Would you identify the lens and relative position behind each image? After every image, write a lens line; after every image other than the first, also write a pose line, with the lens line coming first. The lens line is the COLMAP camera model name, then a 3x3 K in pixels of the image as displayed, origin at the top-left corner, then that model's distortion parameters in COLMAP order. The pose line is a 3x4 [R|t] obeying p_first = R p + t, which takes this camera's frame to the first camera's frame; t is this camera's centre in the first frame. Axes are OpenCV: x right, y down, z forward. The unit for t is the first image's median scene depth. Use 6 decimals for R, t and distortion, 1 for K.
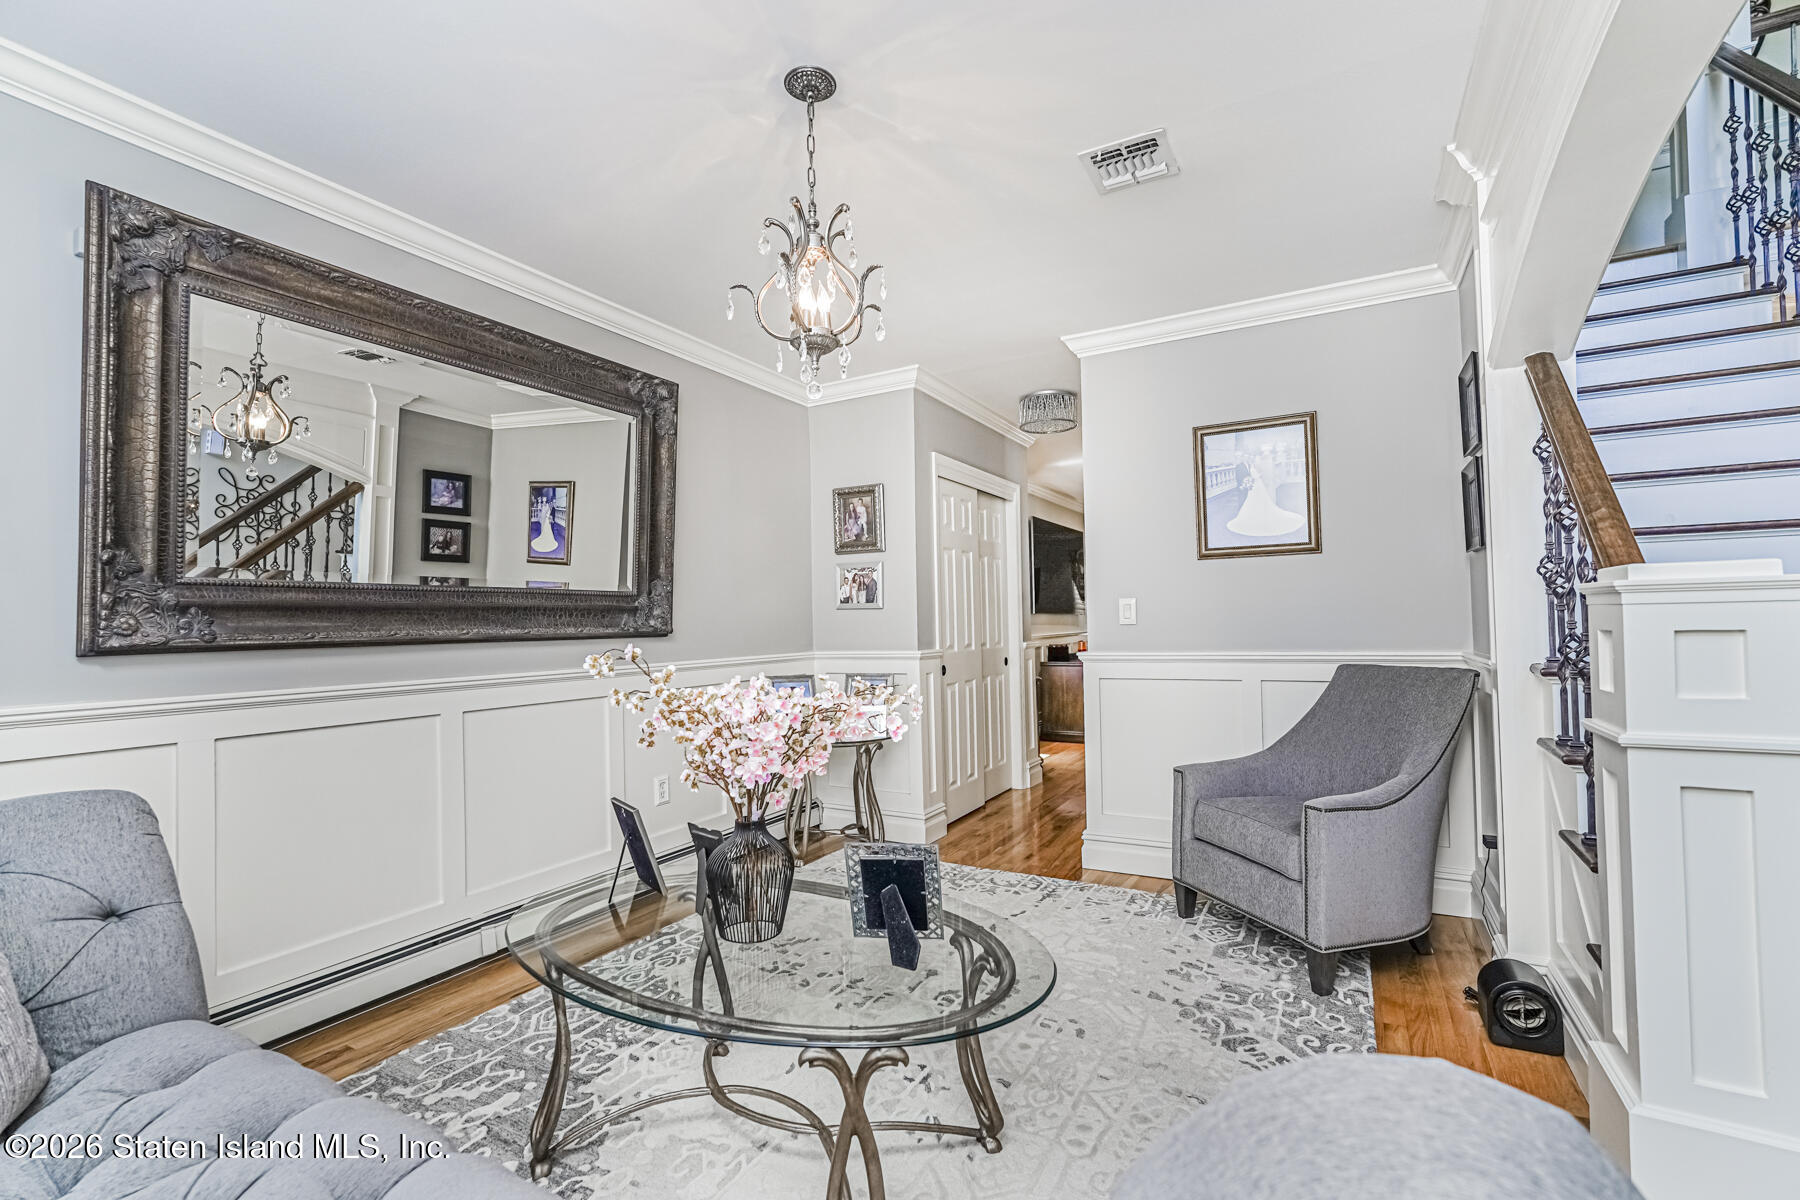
lens RADIAL K [[802.6, 0, 902.3], [0, 802.6, 597.9], [0, 0, 1]] dist [-0.015815, 0.007969]
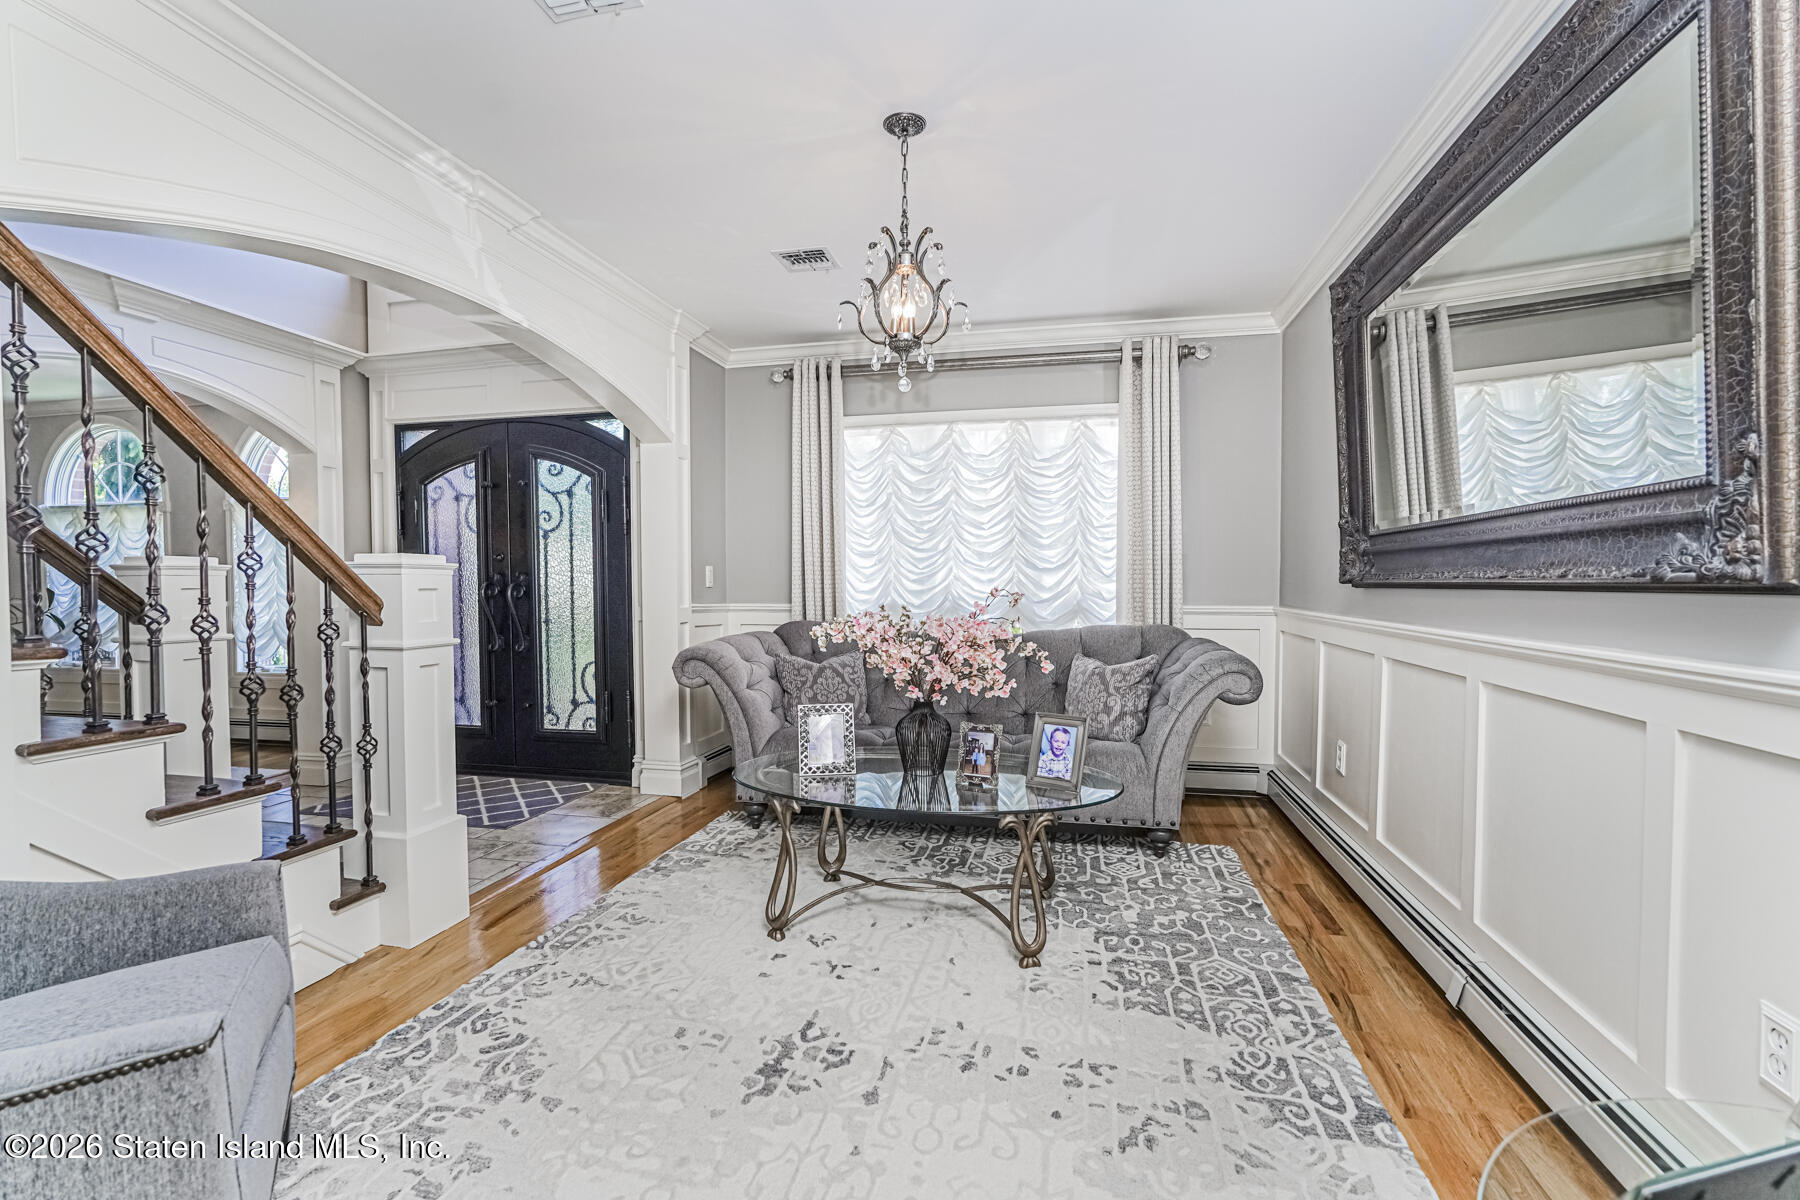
lens RADIAL K [[802.6, 0, 884.1], [0, 802.6, 596.9], [0, 0, 1]] dist [-0.015815, 0.007969]
pose [[-0.965864, 0.026765, -0.257663, 0.205426], [0.028862, 0.999574, -0.004358, 0.059273], [0.257436, -0.011645, -0.966225, 1.813574]]
